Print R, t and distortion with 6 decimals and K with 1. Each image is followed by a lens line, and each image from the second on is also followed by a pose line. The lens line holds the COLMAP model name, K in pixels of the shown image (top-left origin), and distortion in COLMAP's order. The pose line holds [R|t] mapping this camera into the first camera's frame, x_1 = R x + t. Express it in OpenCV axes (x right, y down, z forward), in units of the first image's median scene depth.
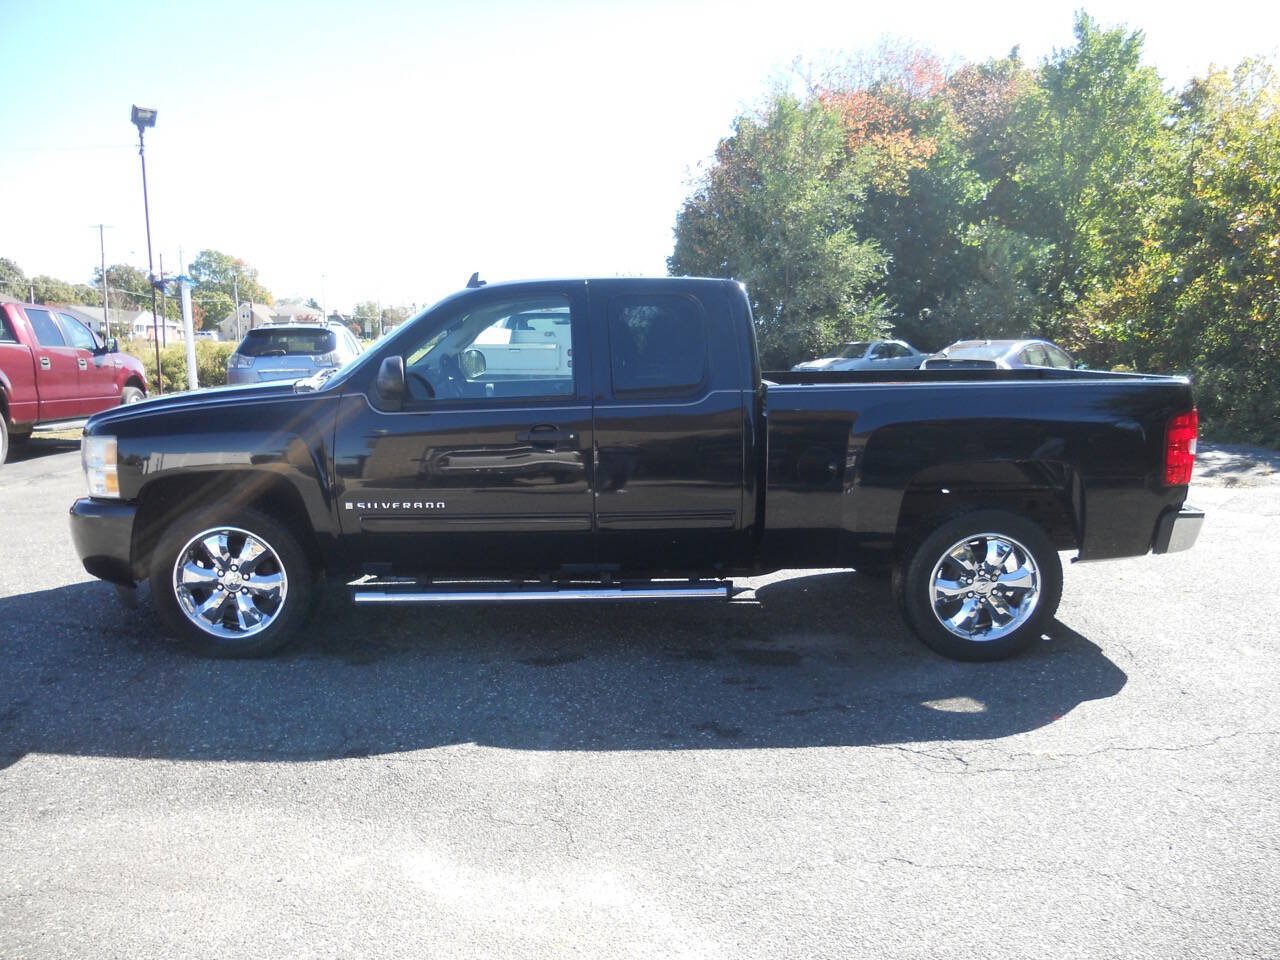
lens RADIAL K [[979.2, 0, 634.5], [0, 979.2, 484.4], [0, 0, 1]] dist [-0.026897, -0.012860]
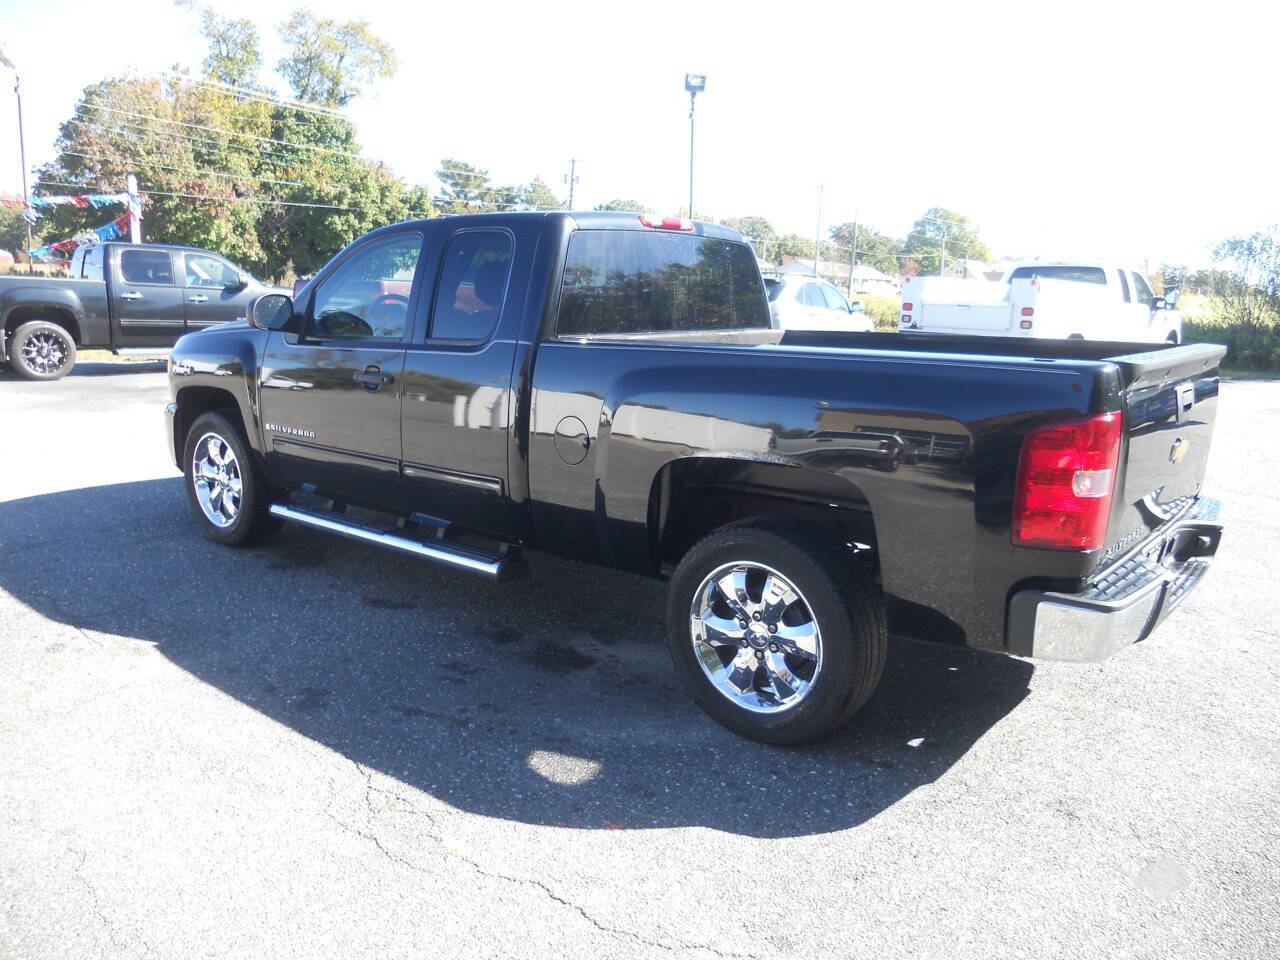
lens RADIAL K [[979.2, 0, 627.5], [0, 979.2, 479.2], [0, 0, 1]] dist [-0.026897, -0.012860]
pose [[0.756982, 0.140375, -0.638179, 0.732471], [-0.116014, 0.990008, 0.080153, -0.054994], [0.643054, 0.013363, 0.765704, 0.399847]]
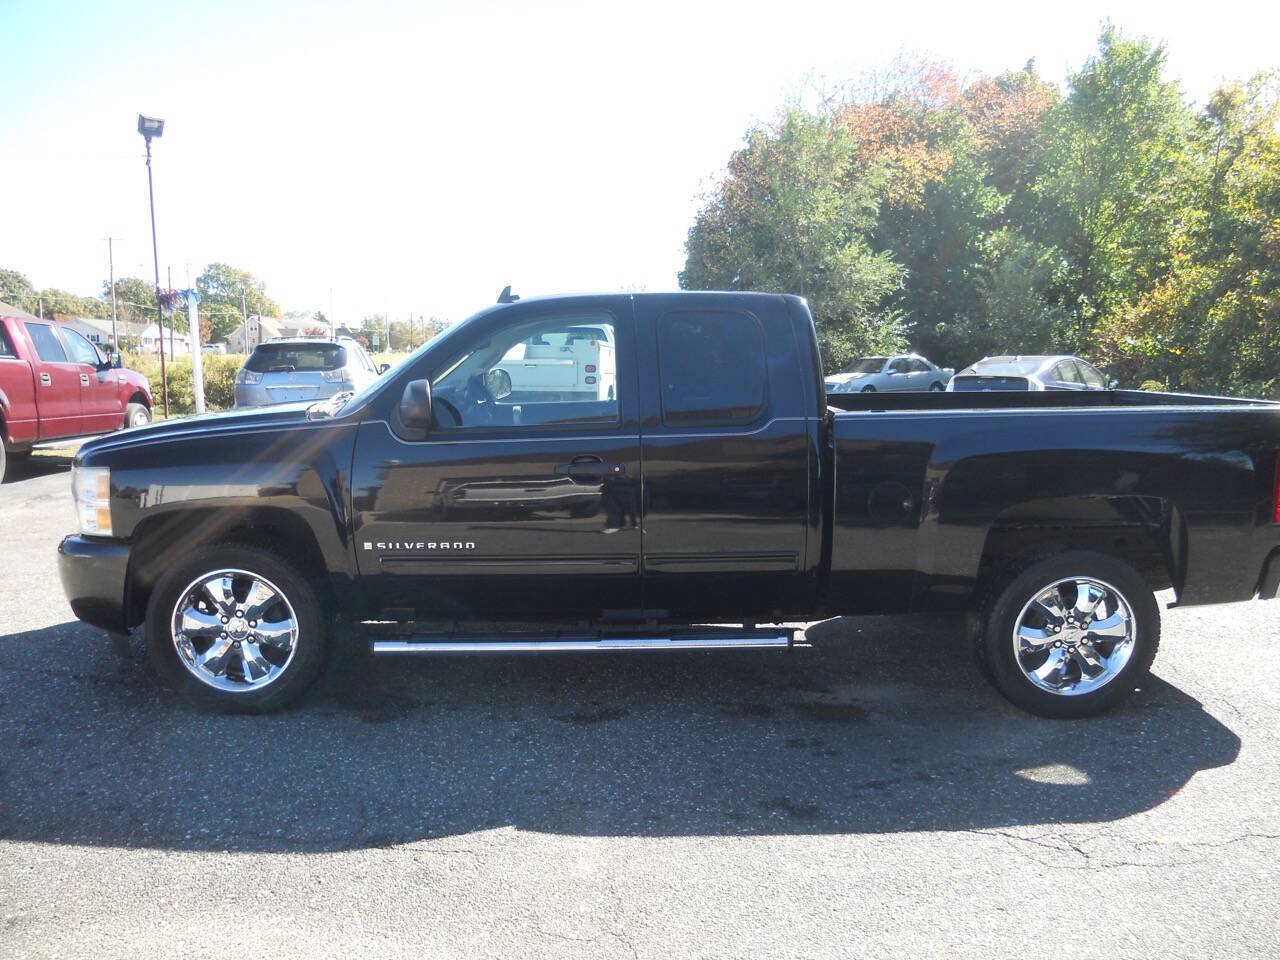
lens RADIAL K [[979.2, 0, 637.6], [0, 979.2, 479.3], [0, 0, 1]] dist [-0.026897, -0.012860]
pose [[0.999993, 0.001392, -0.003359, -0.040741], [-0.001453, 0.999835, -0.018129, -0.022604], [0.003333, 0.018134, 0.999830, 0.101602]]
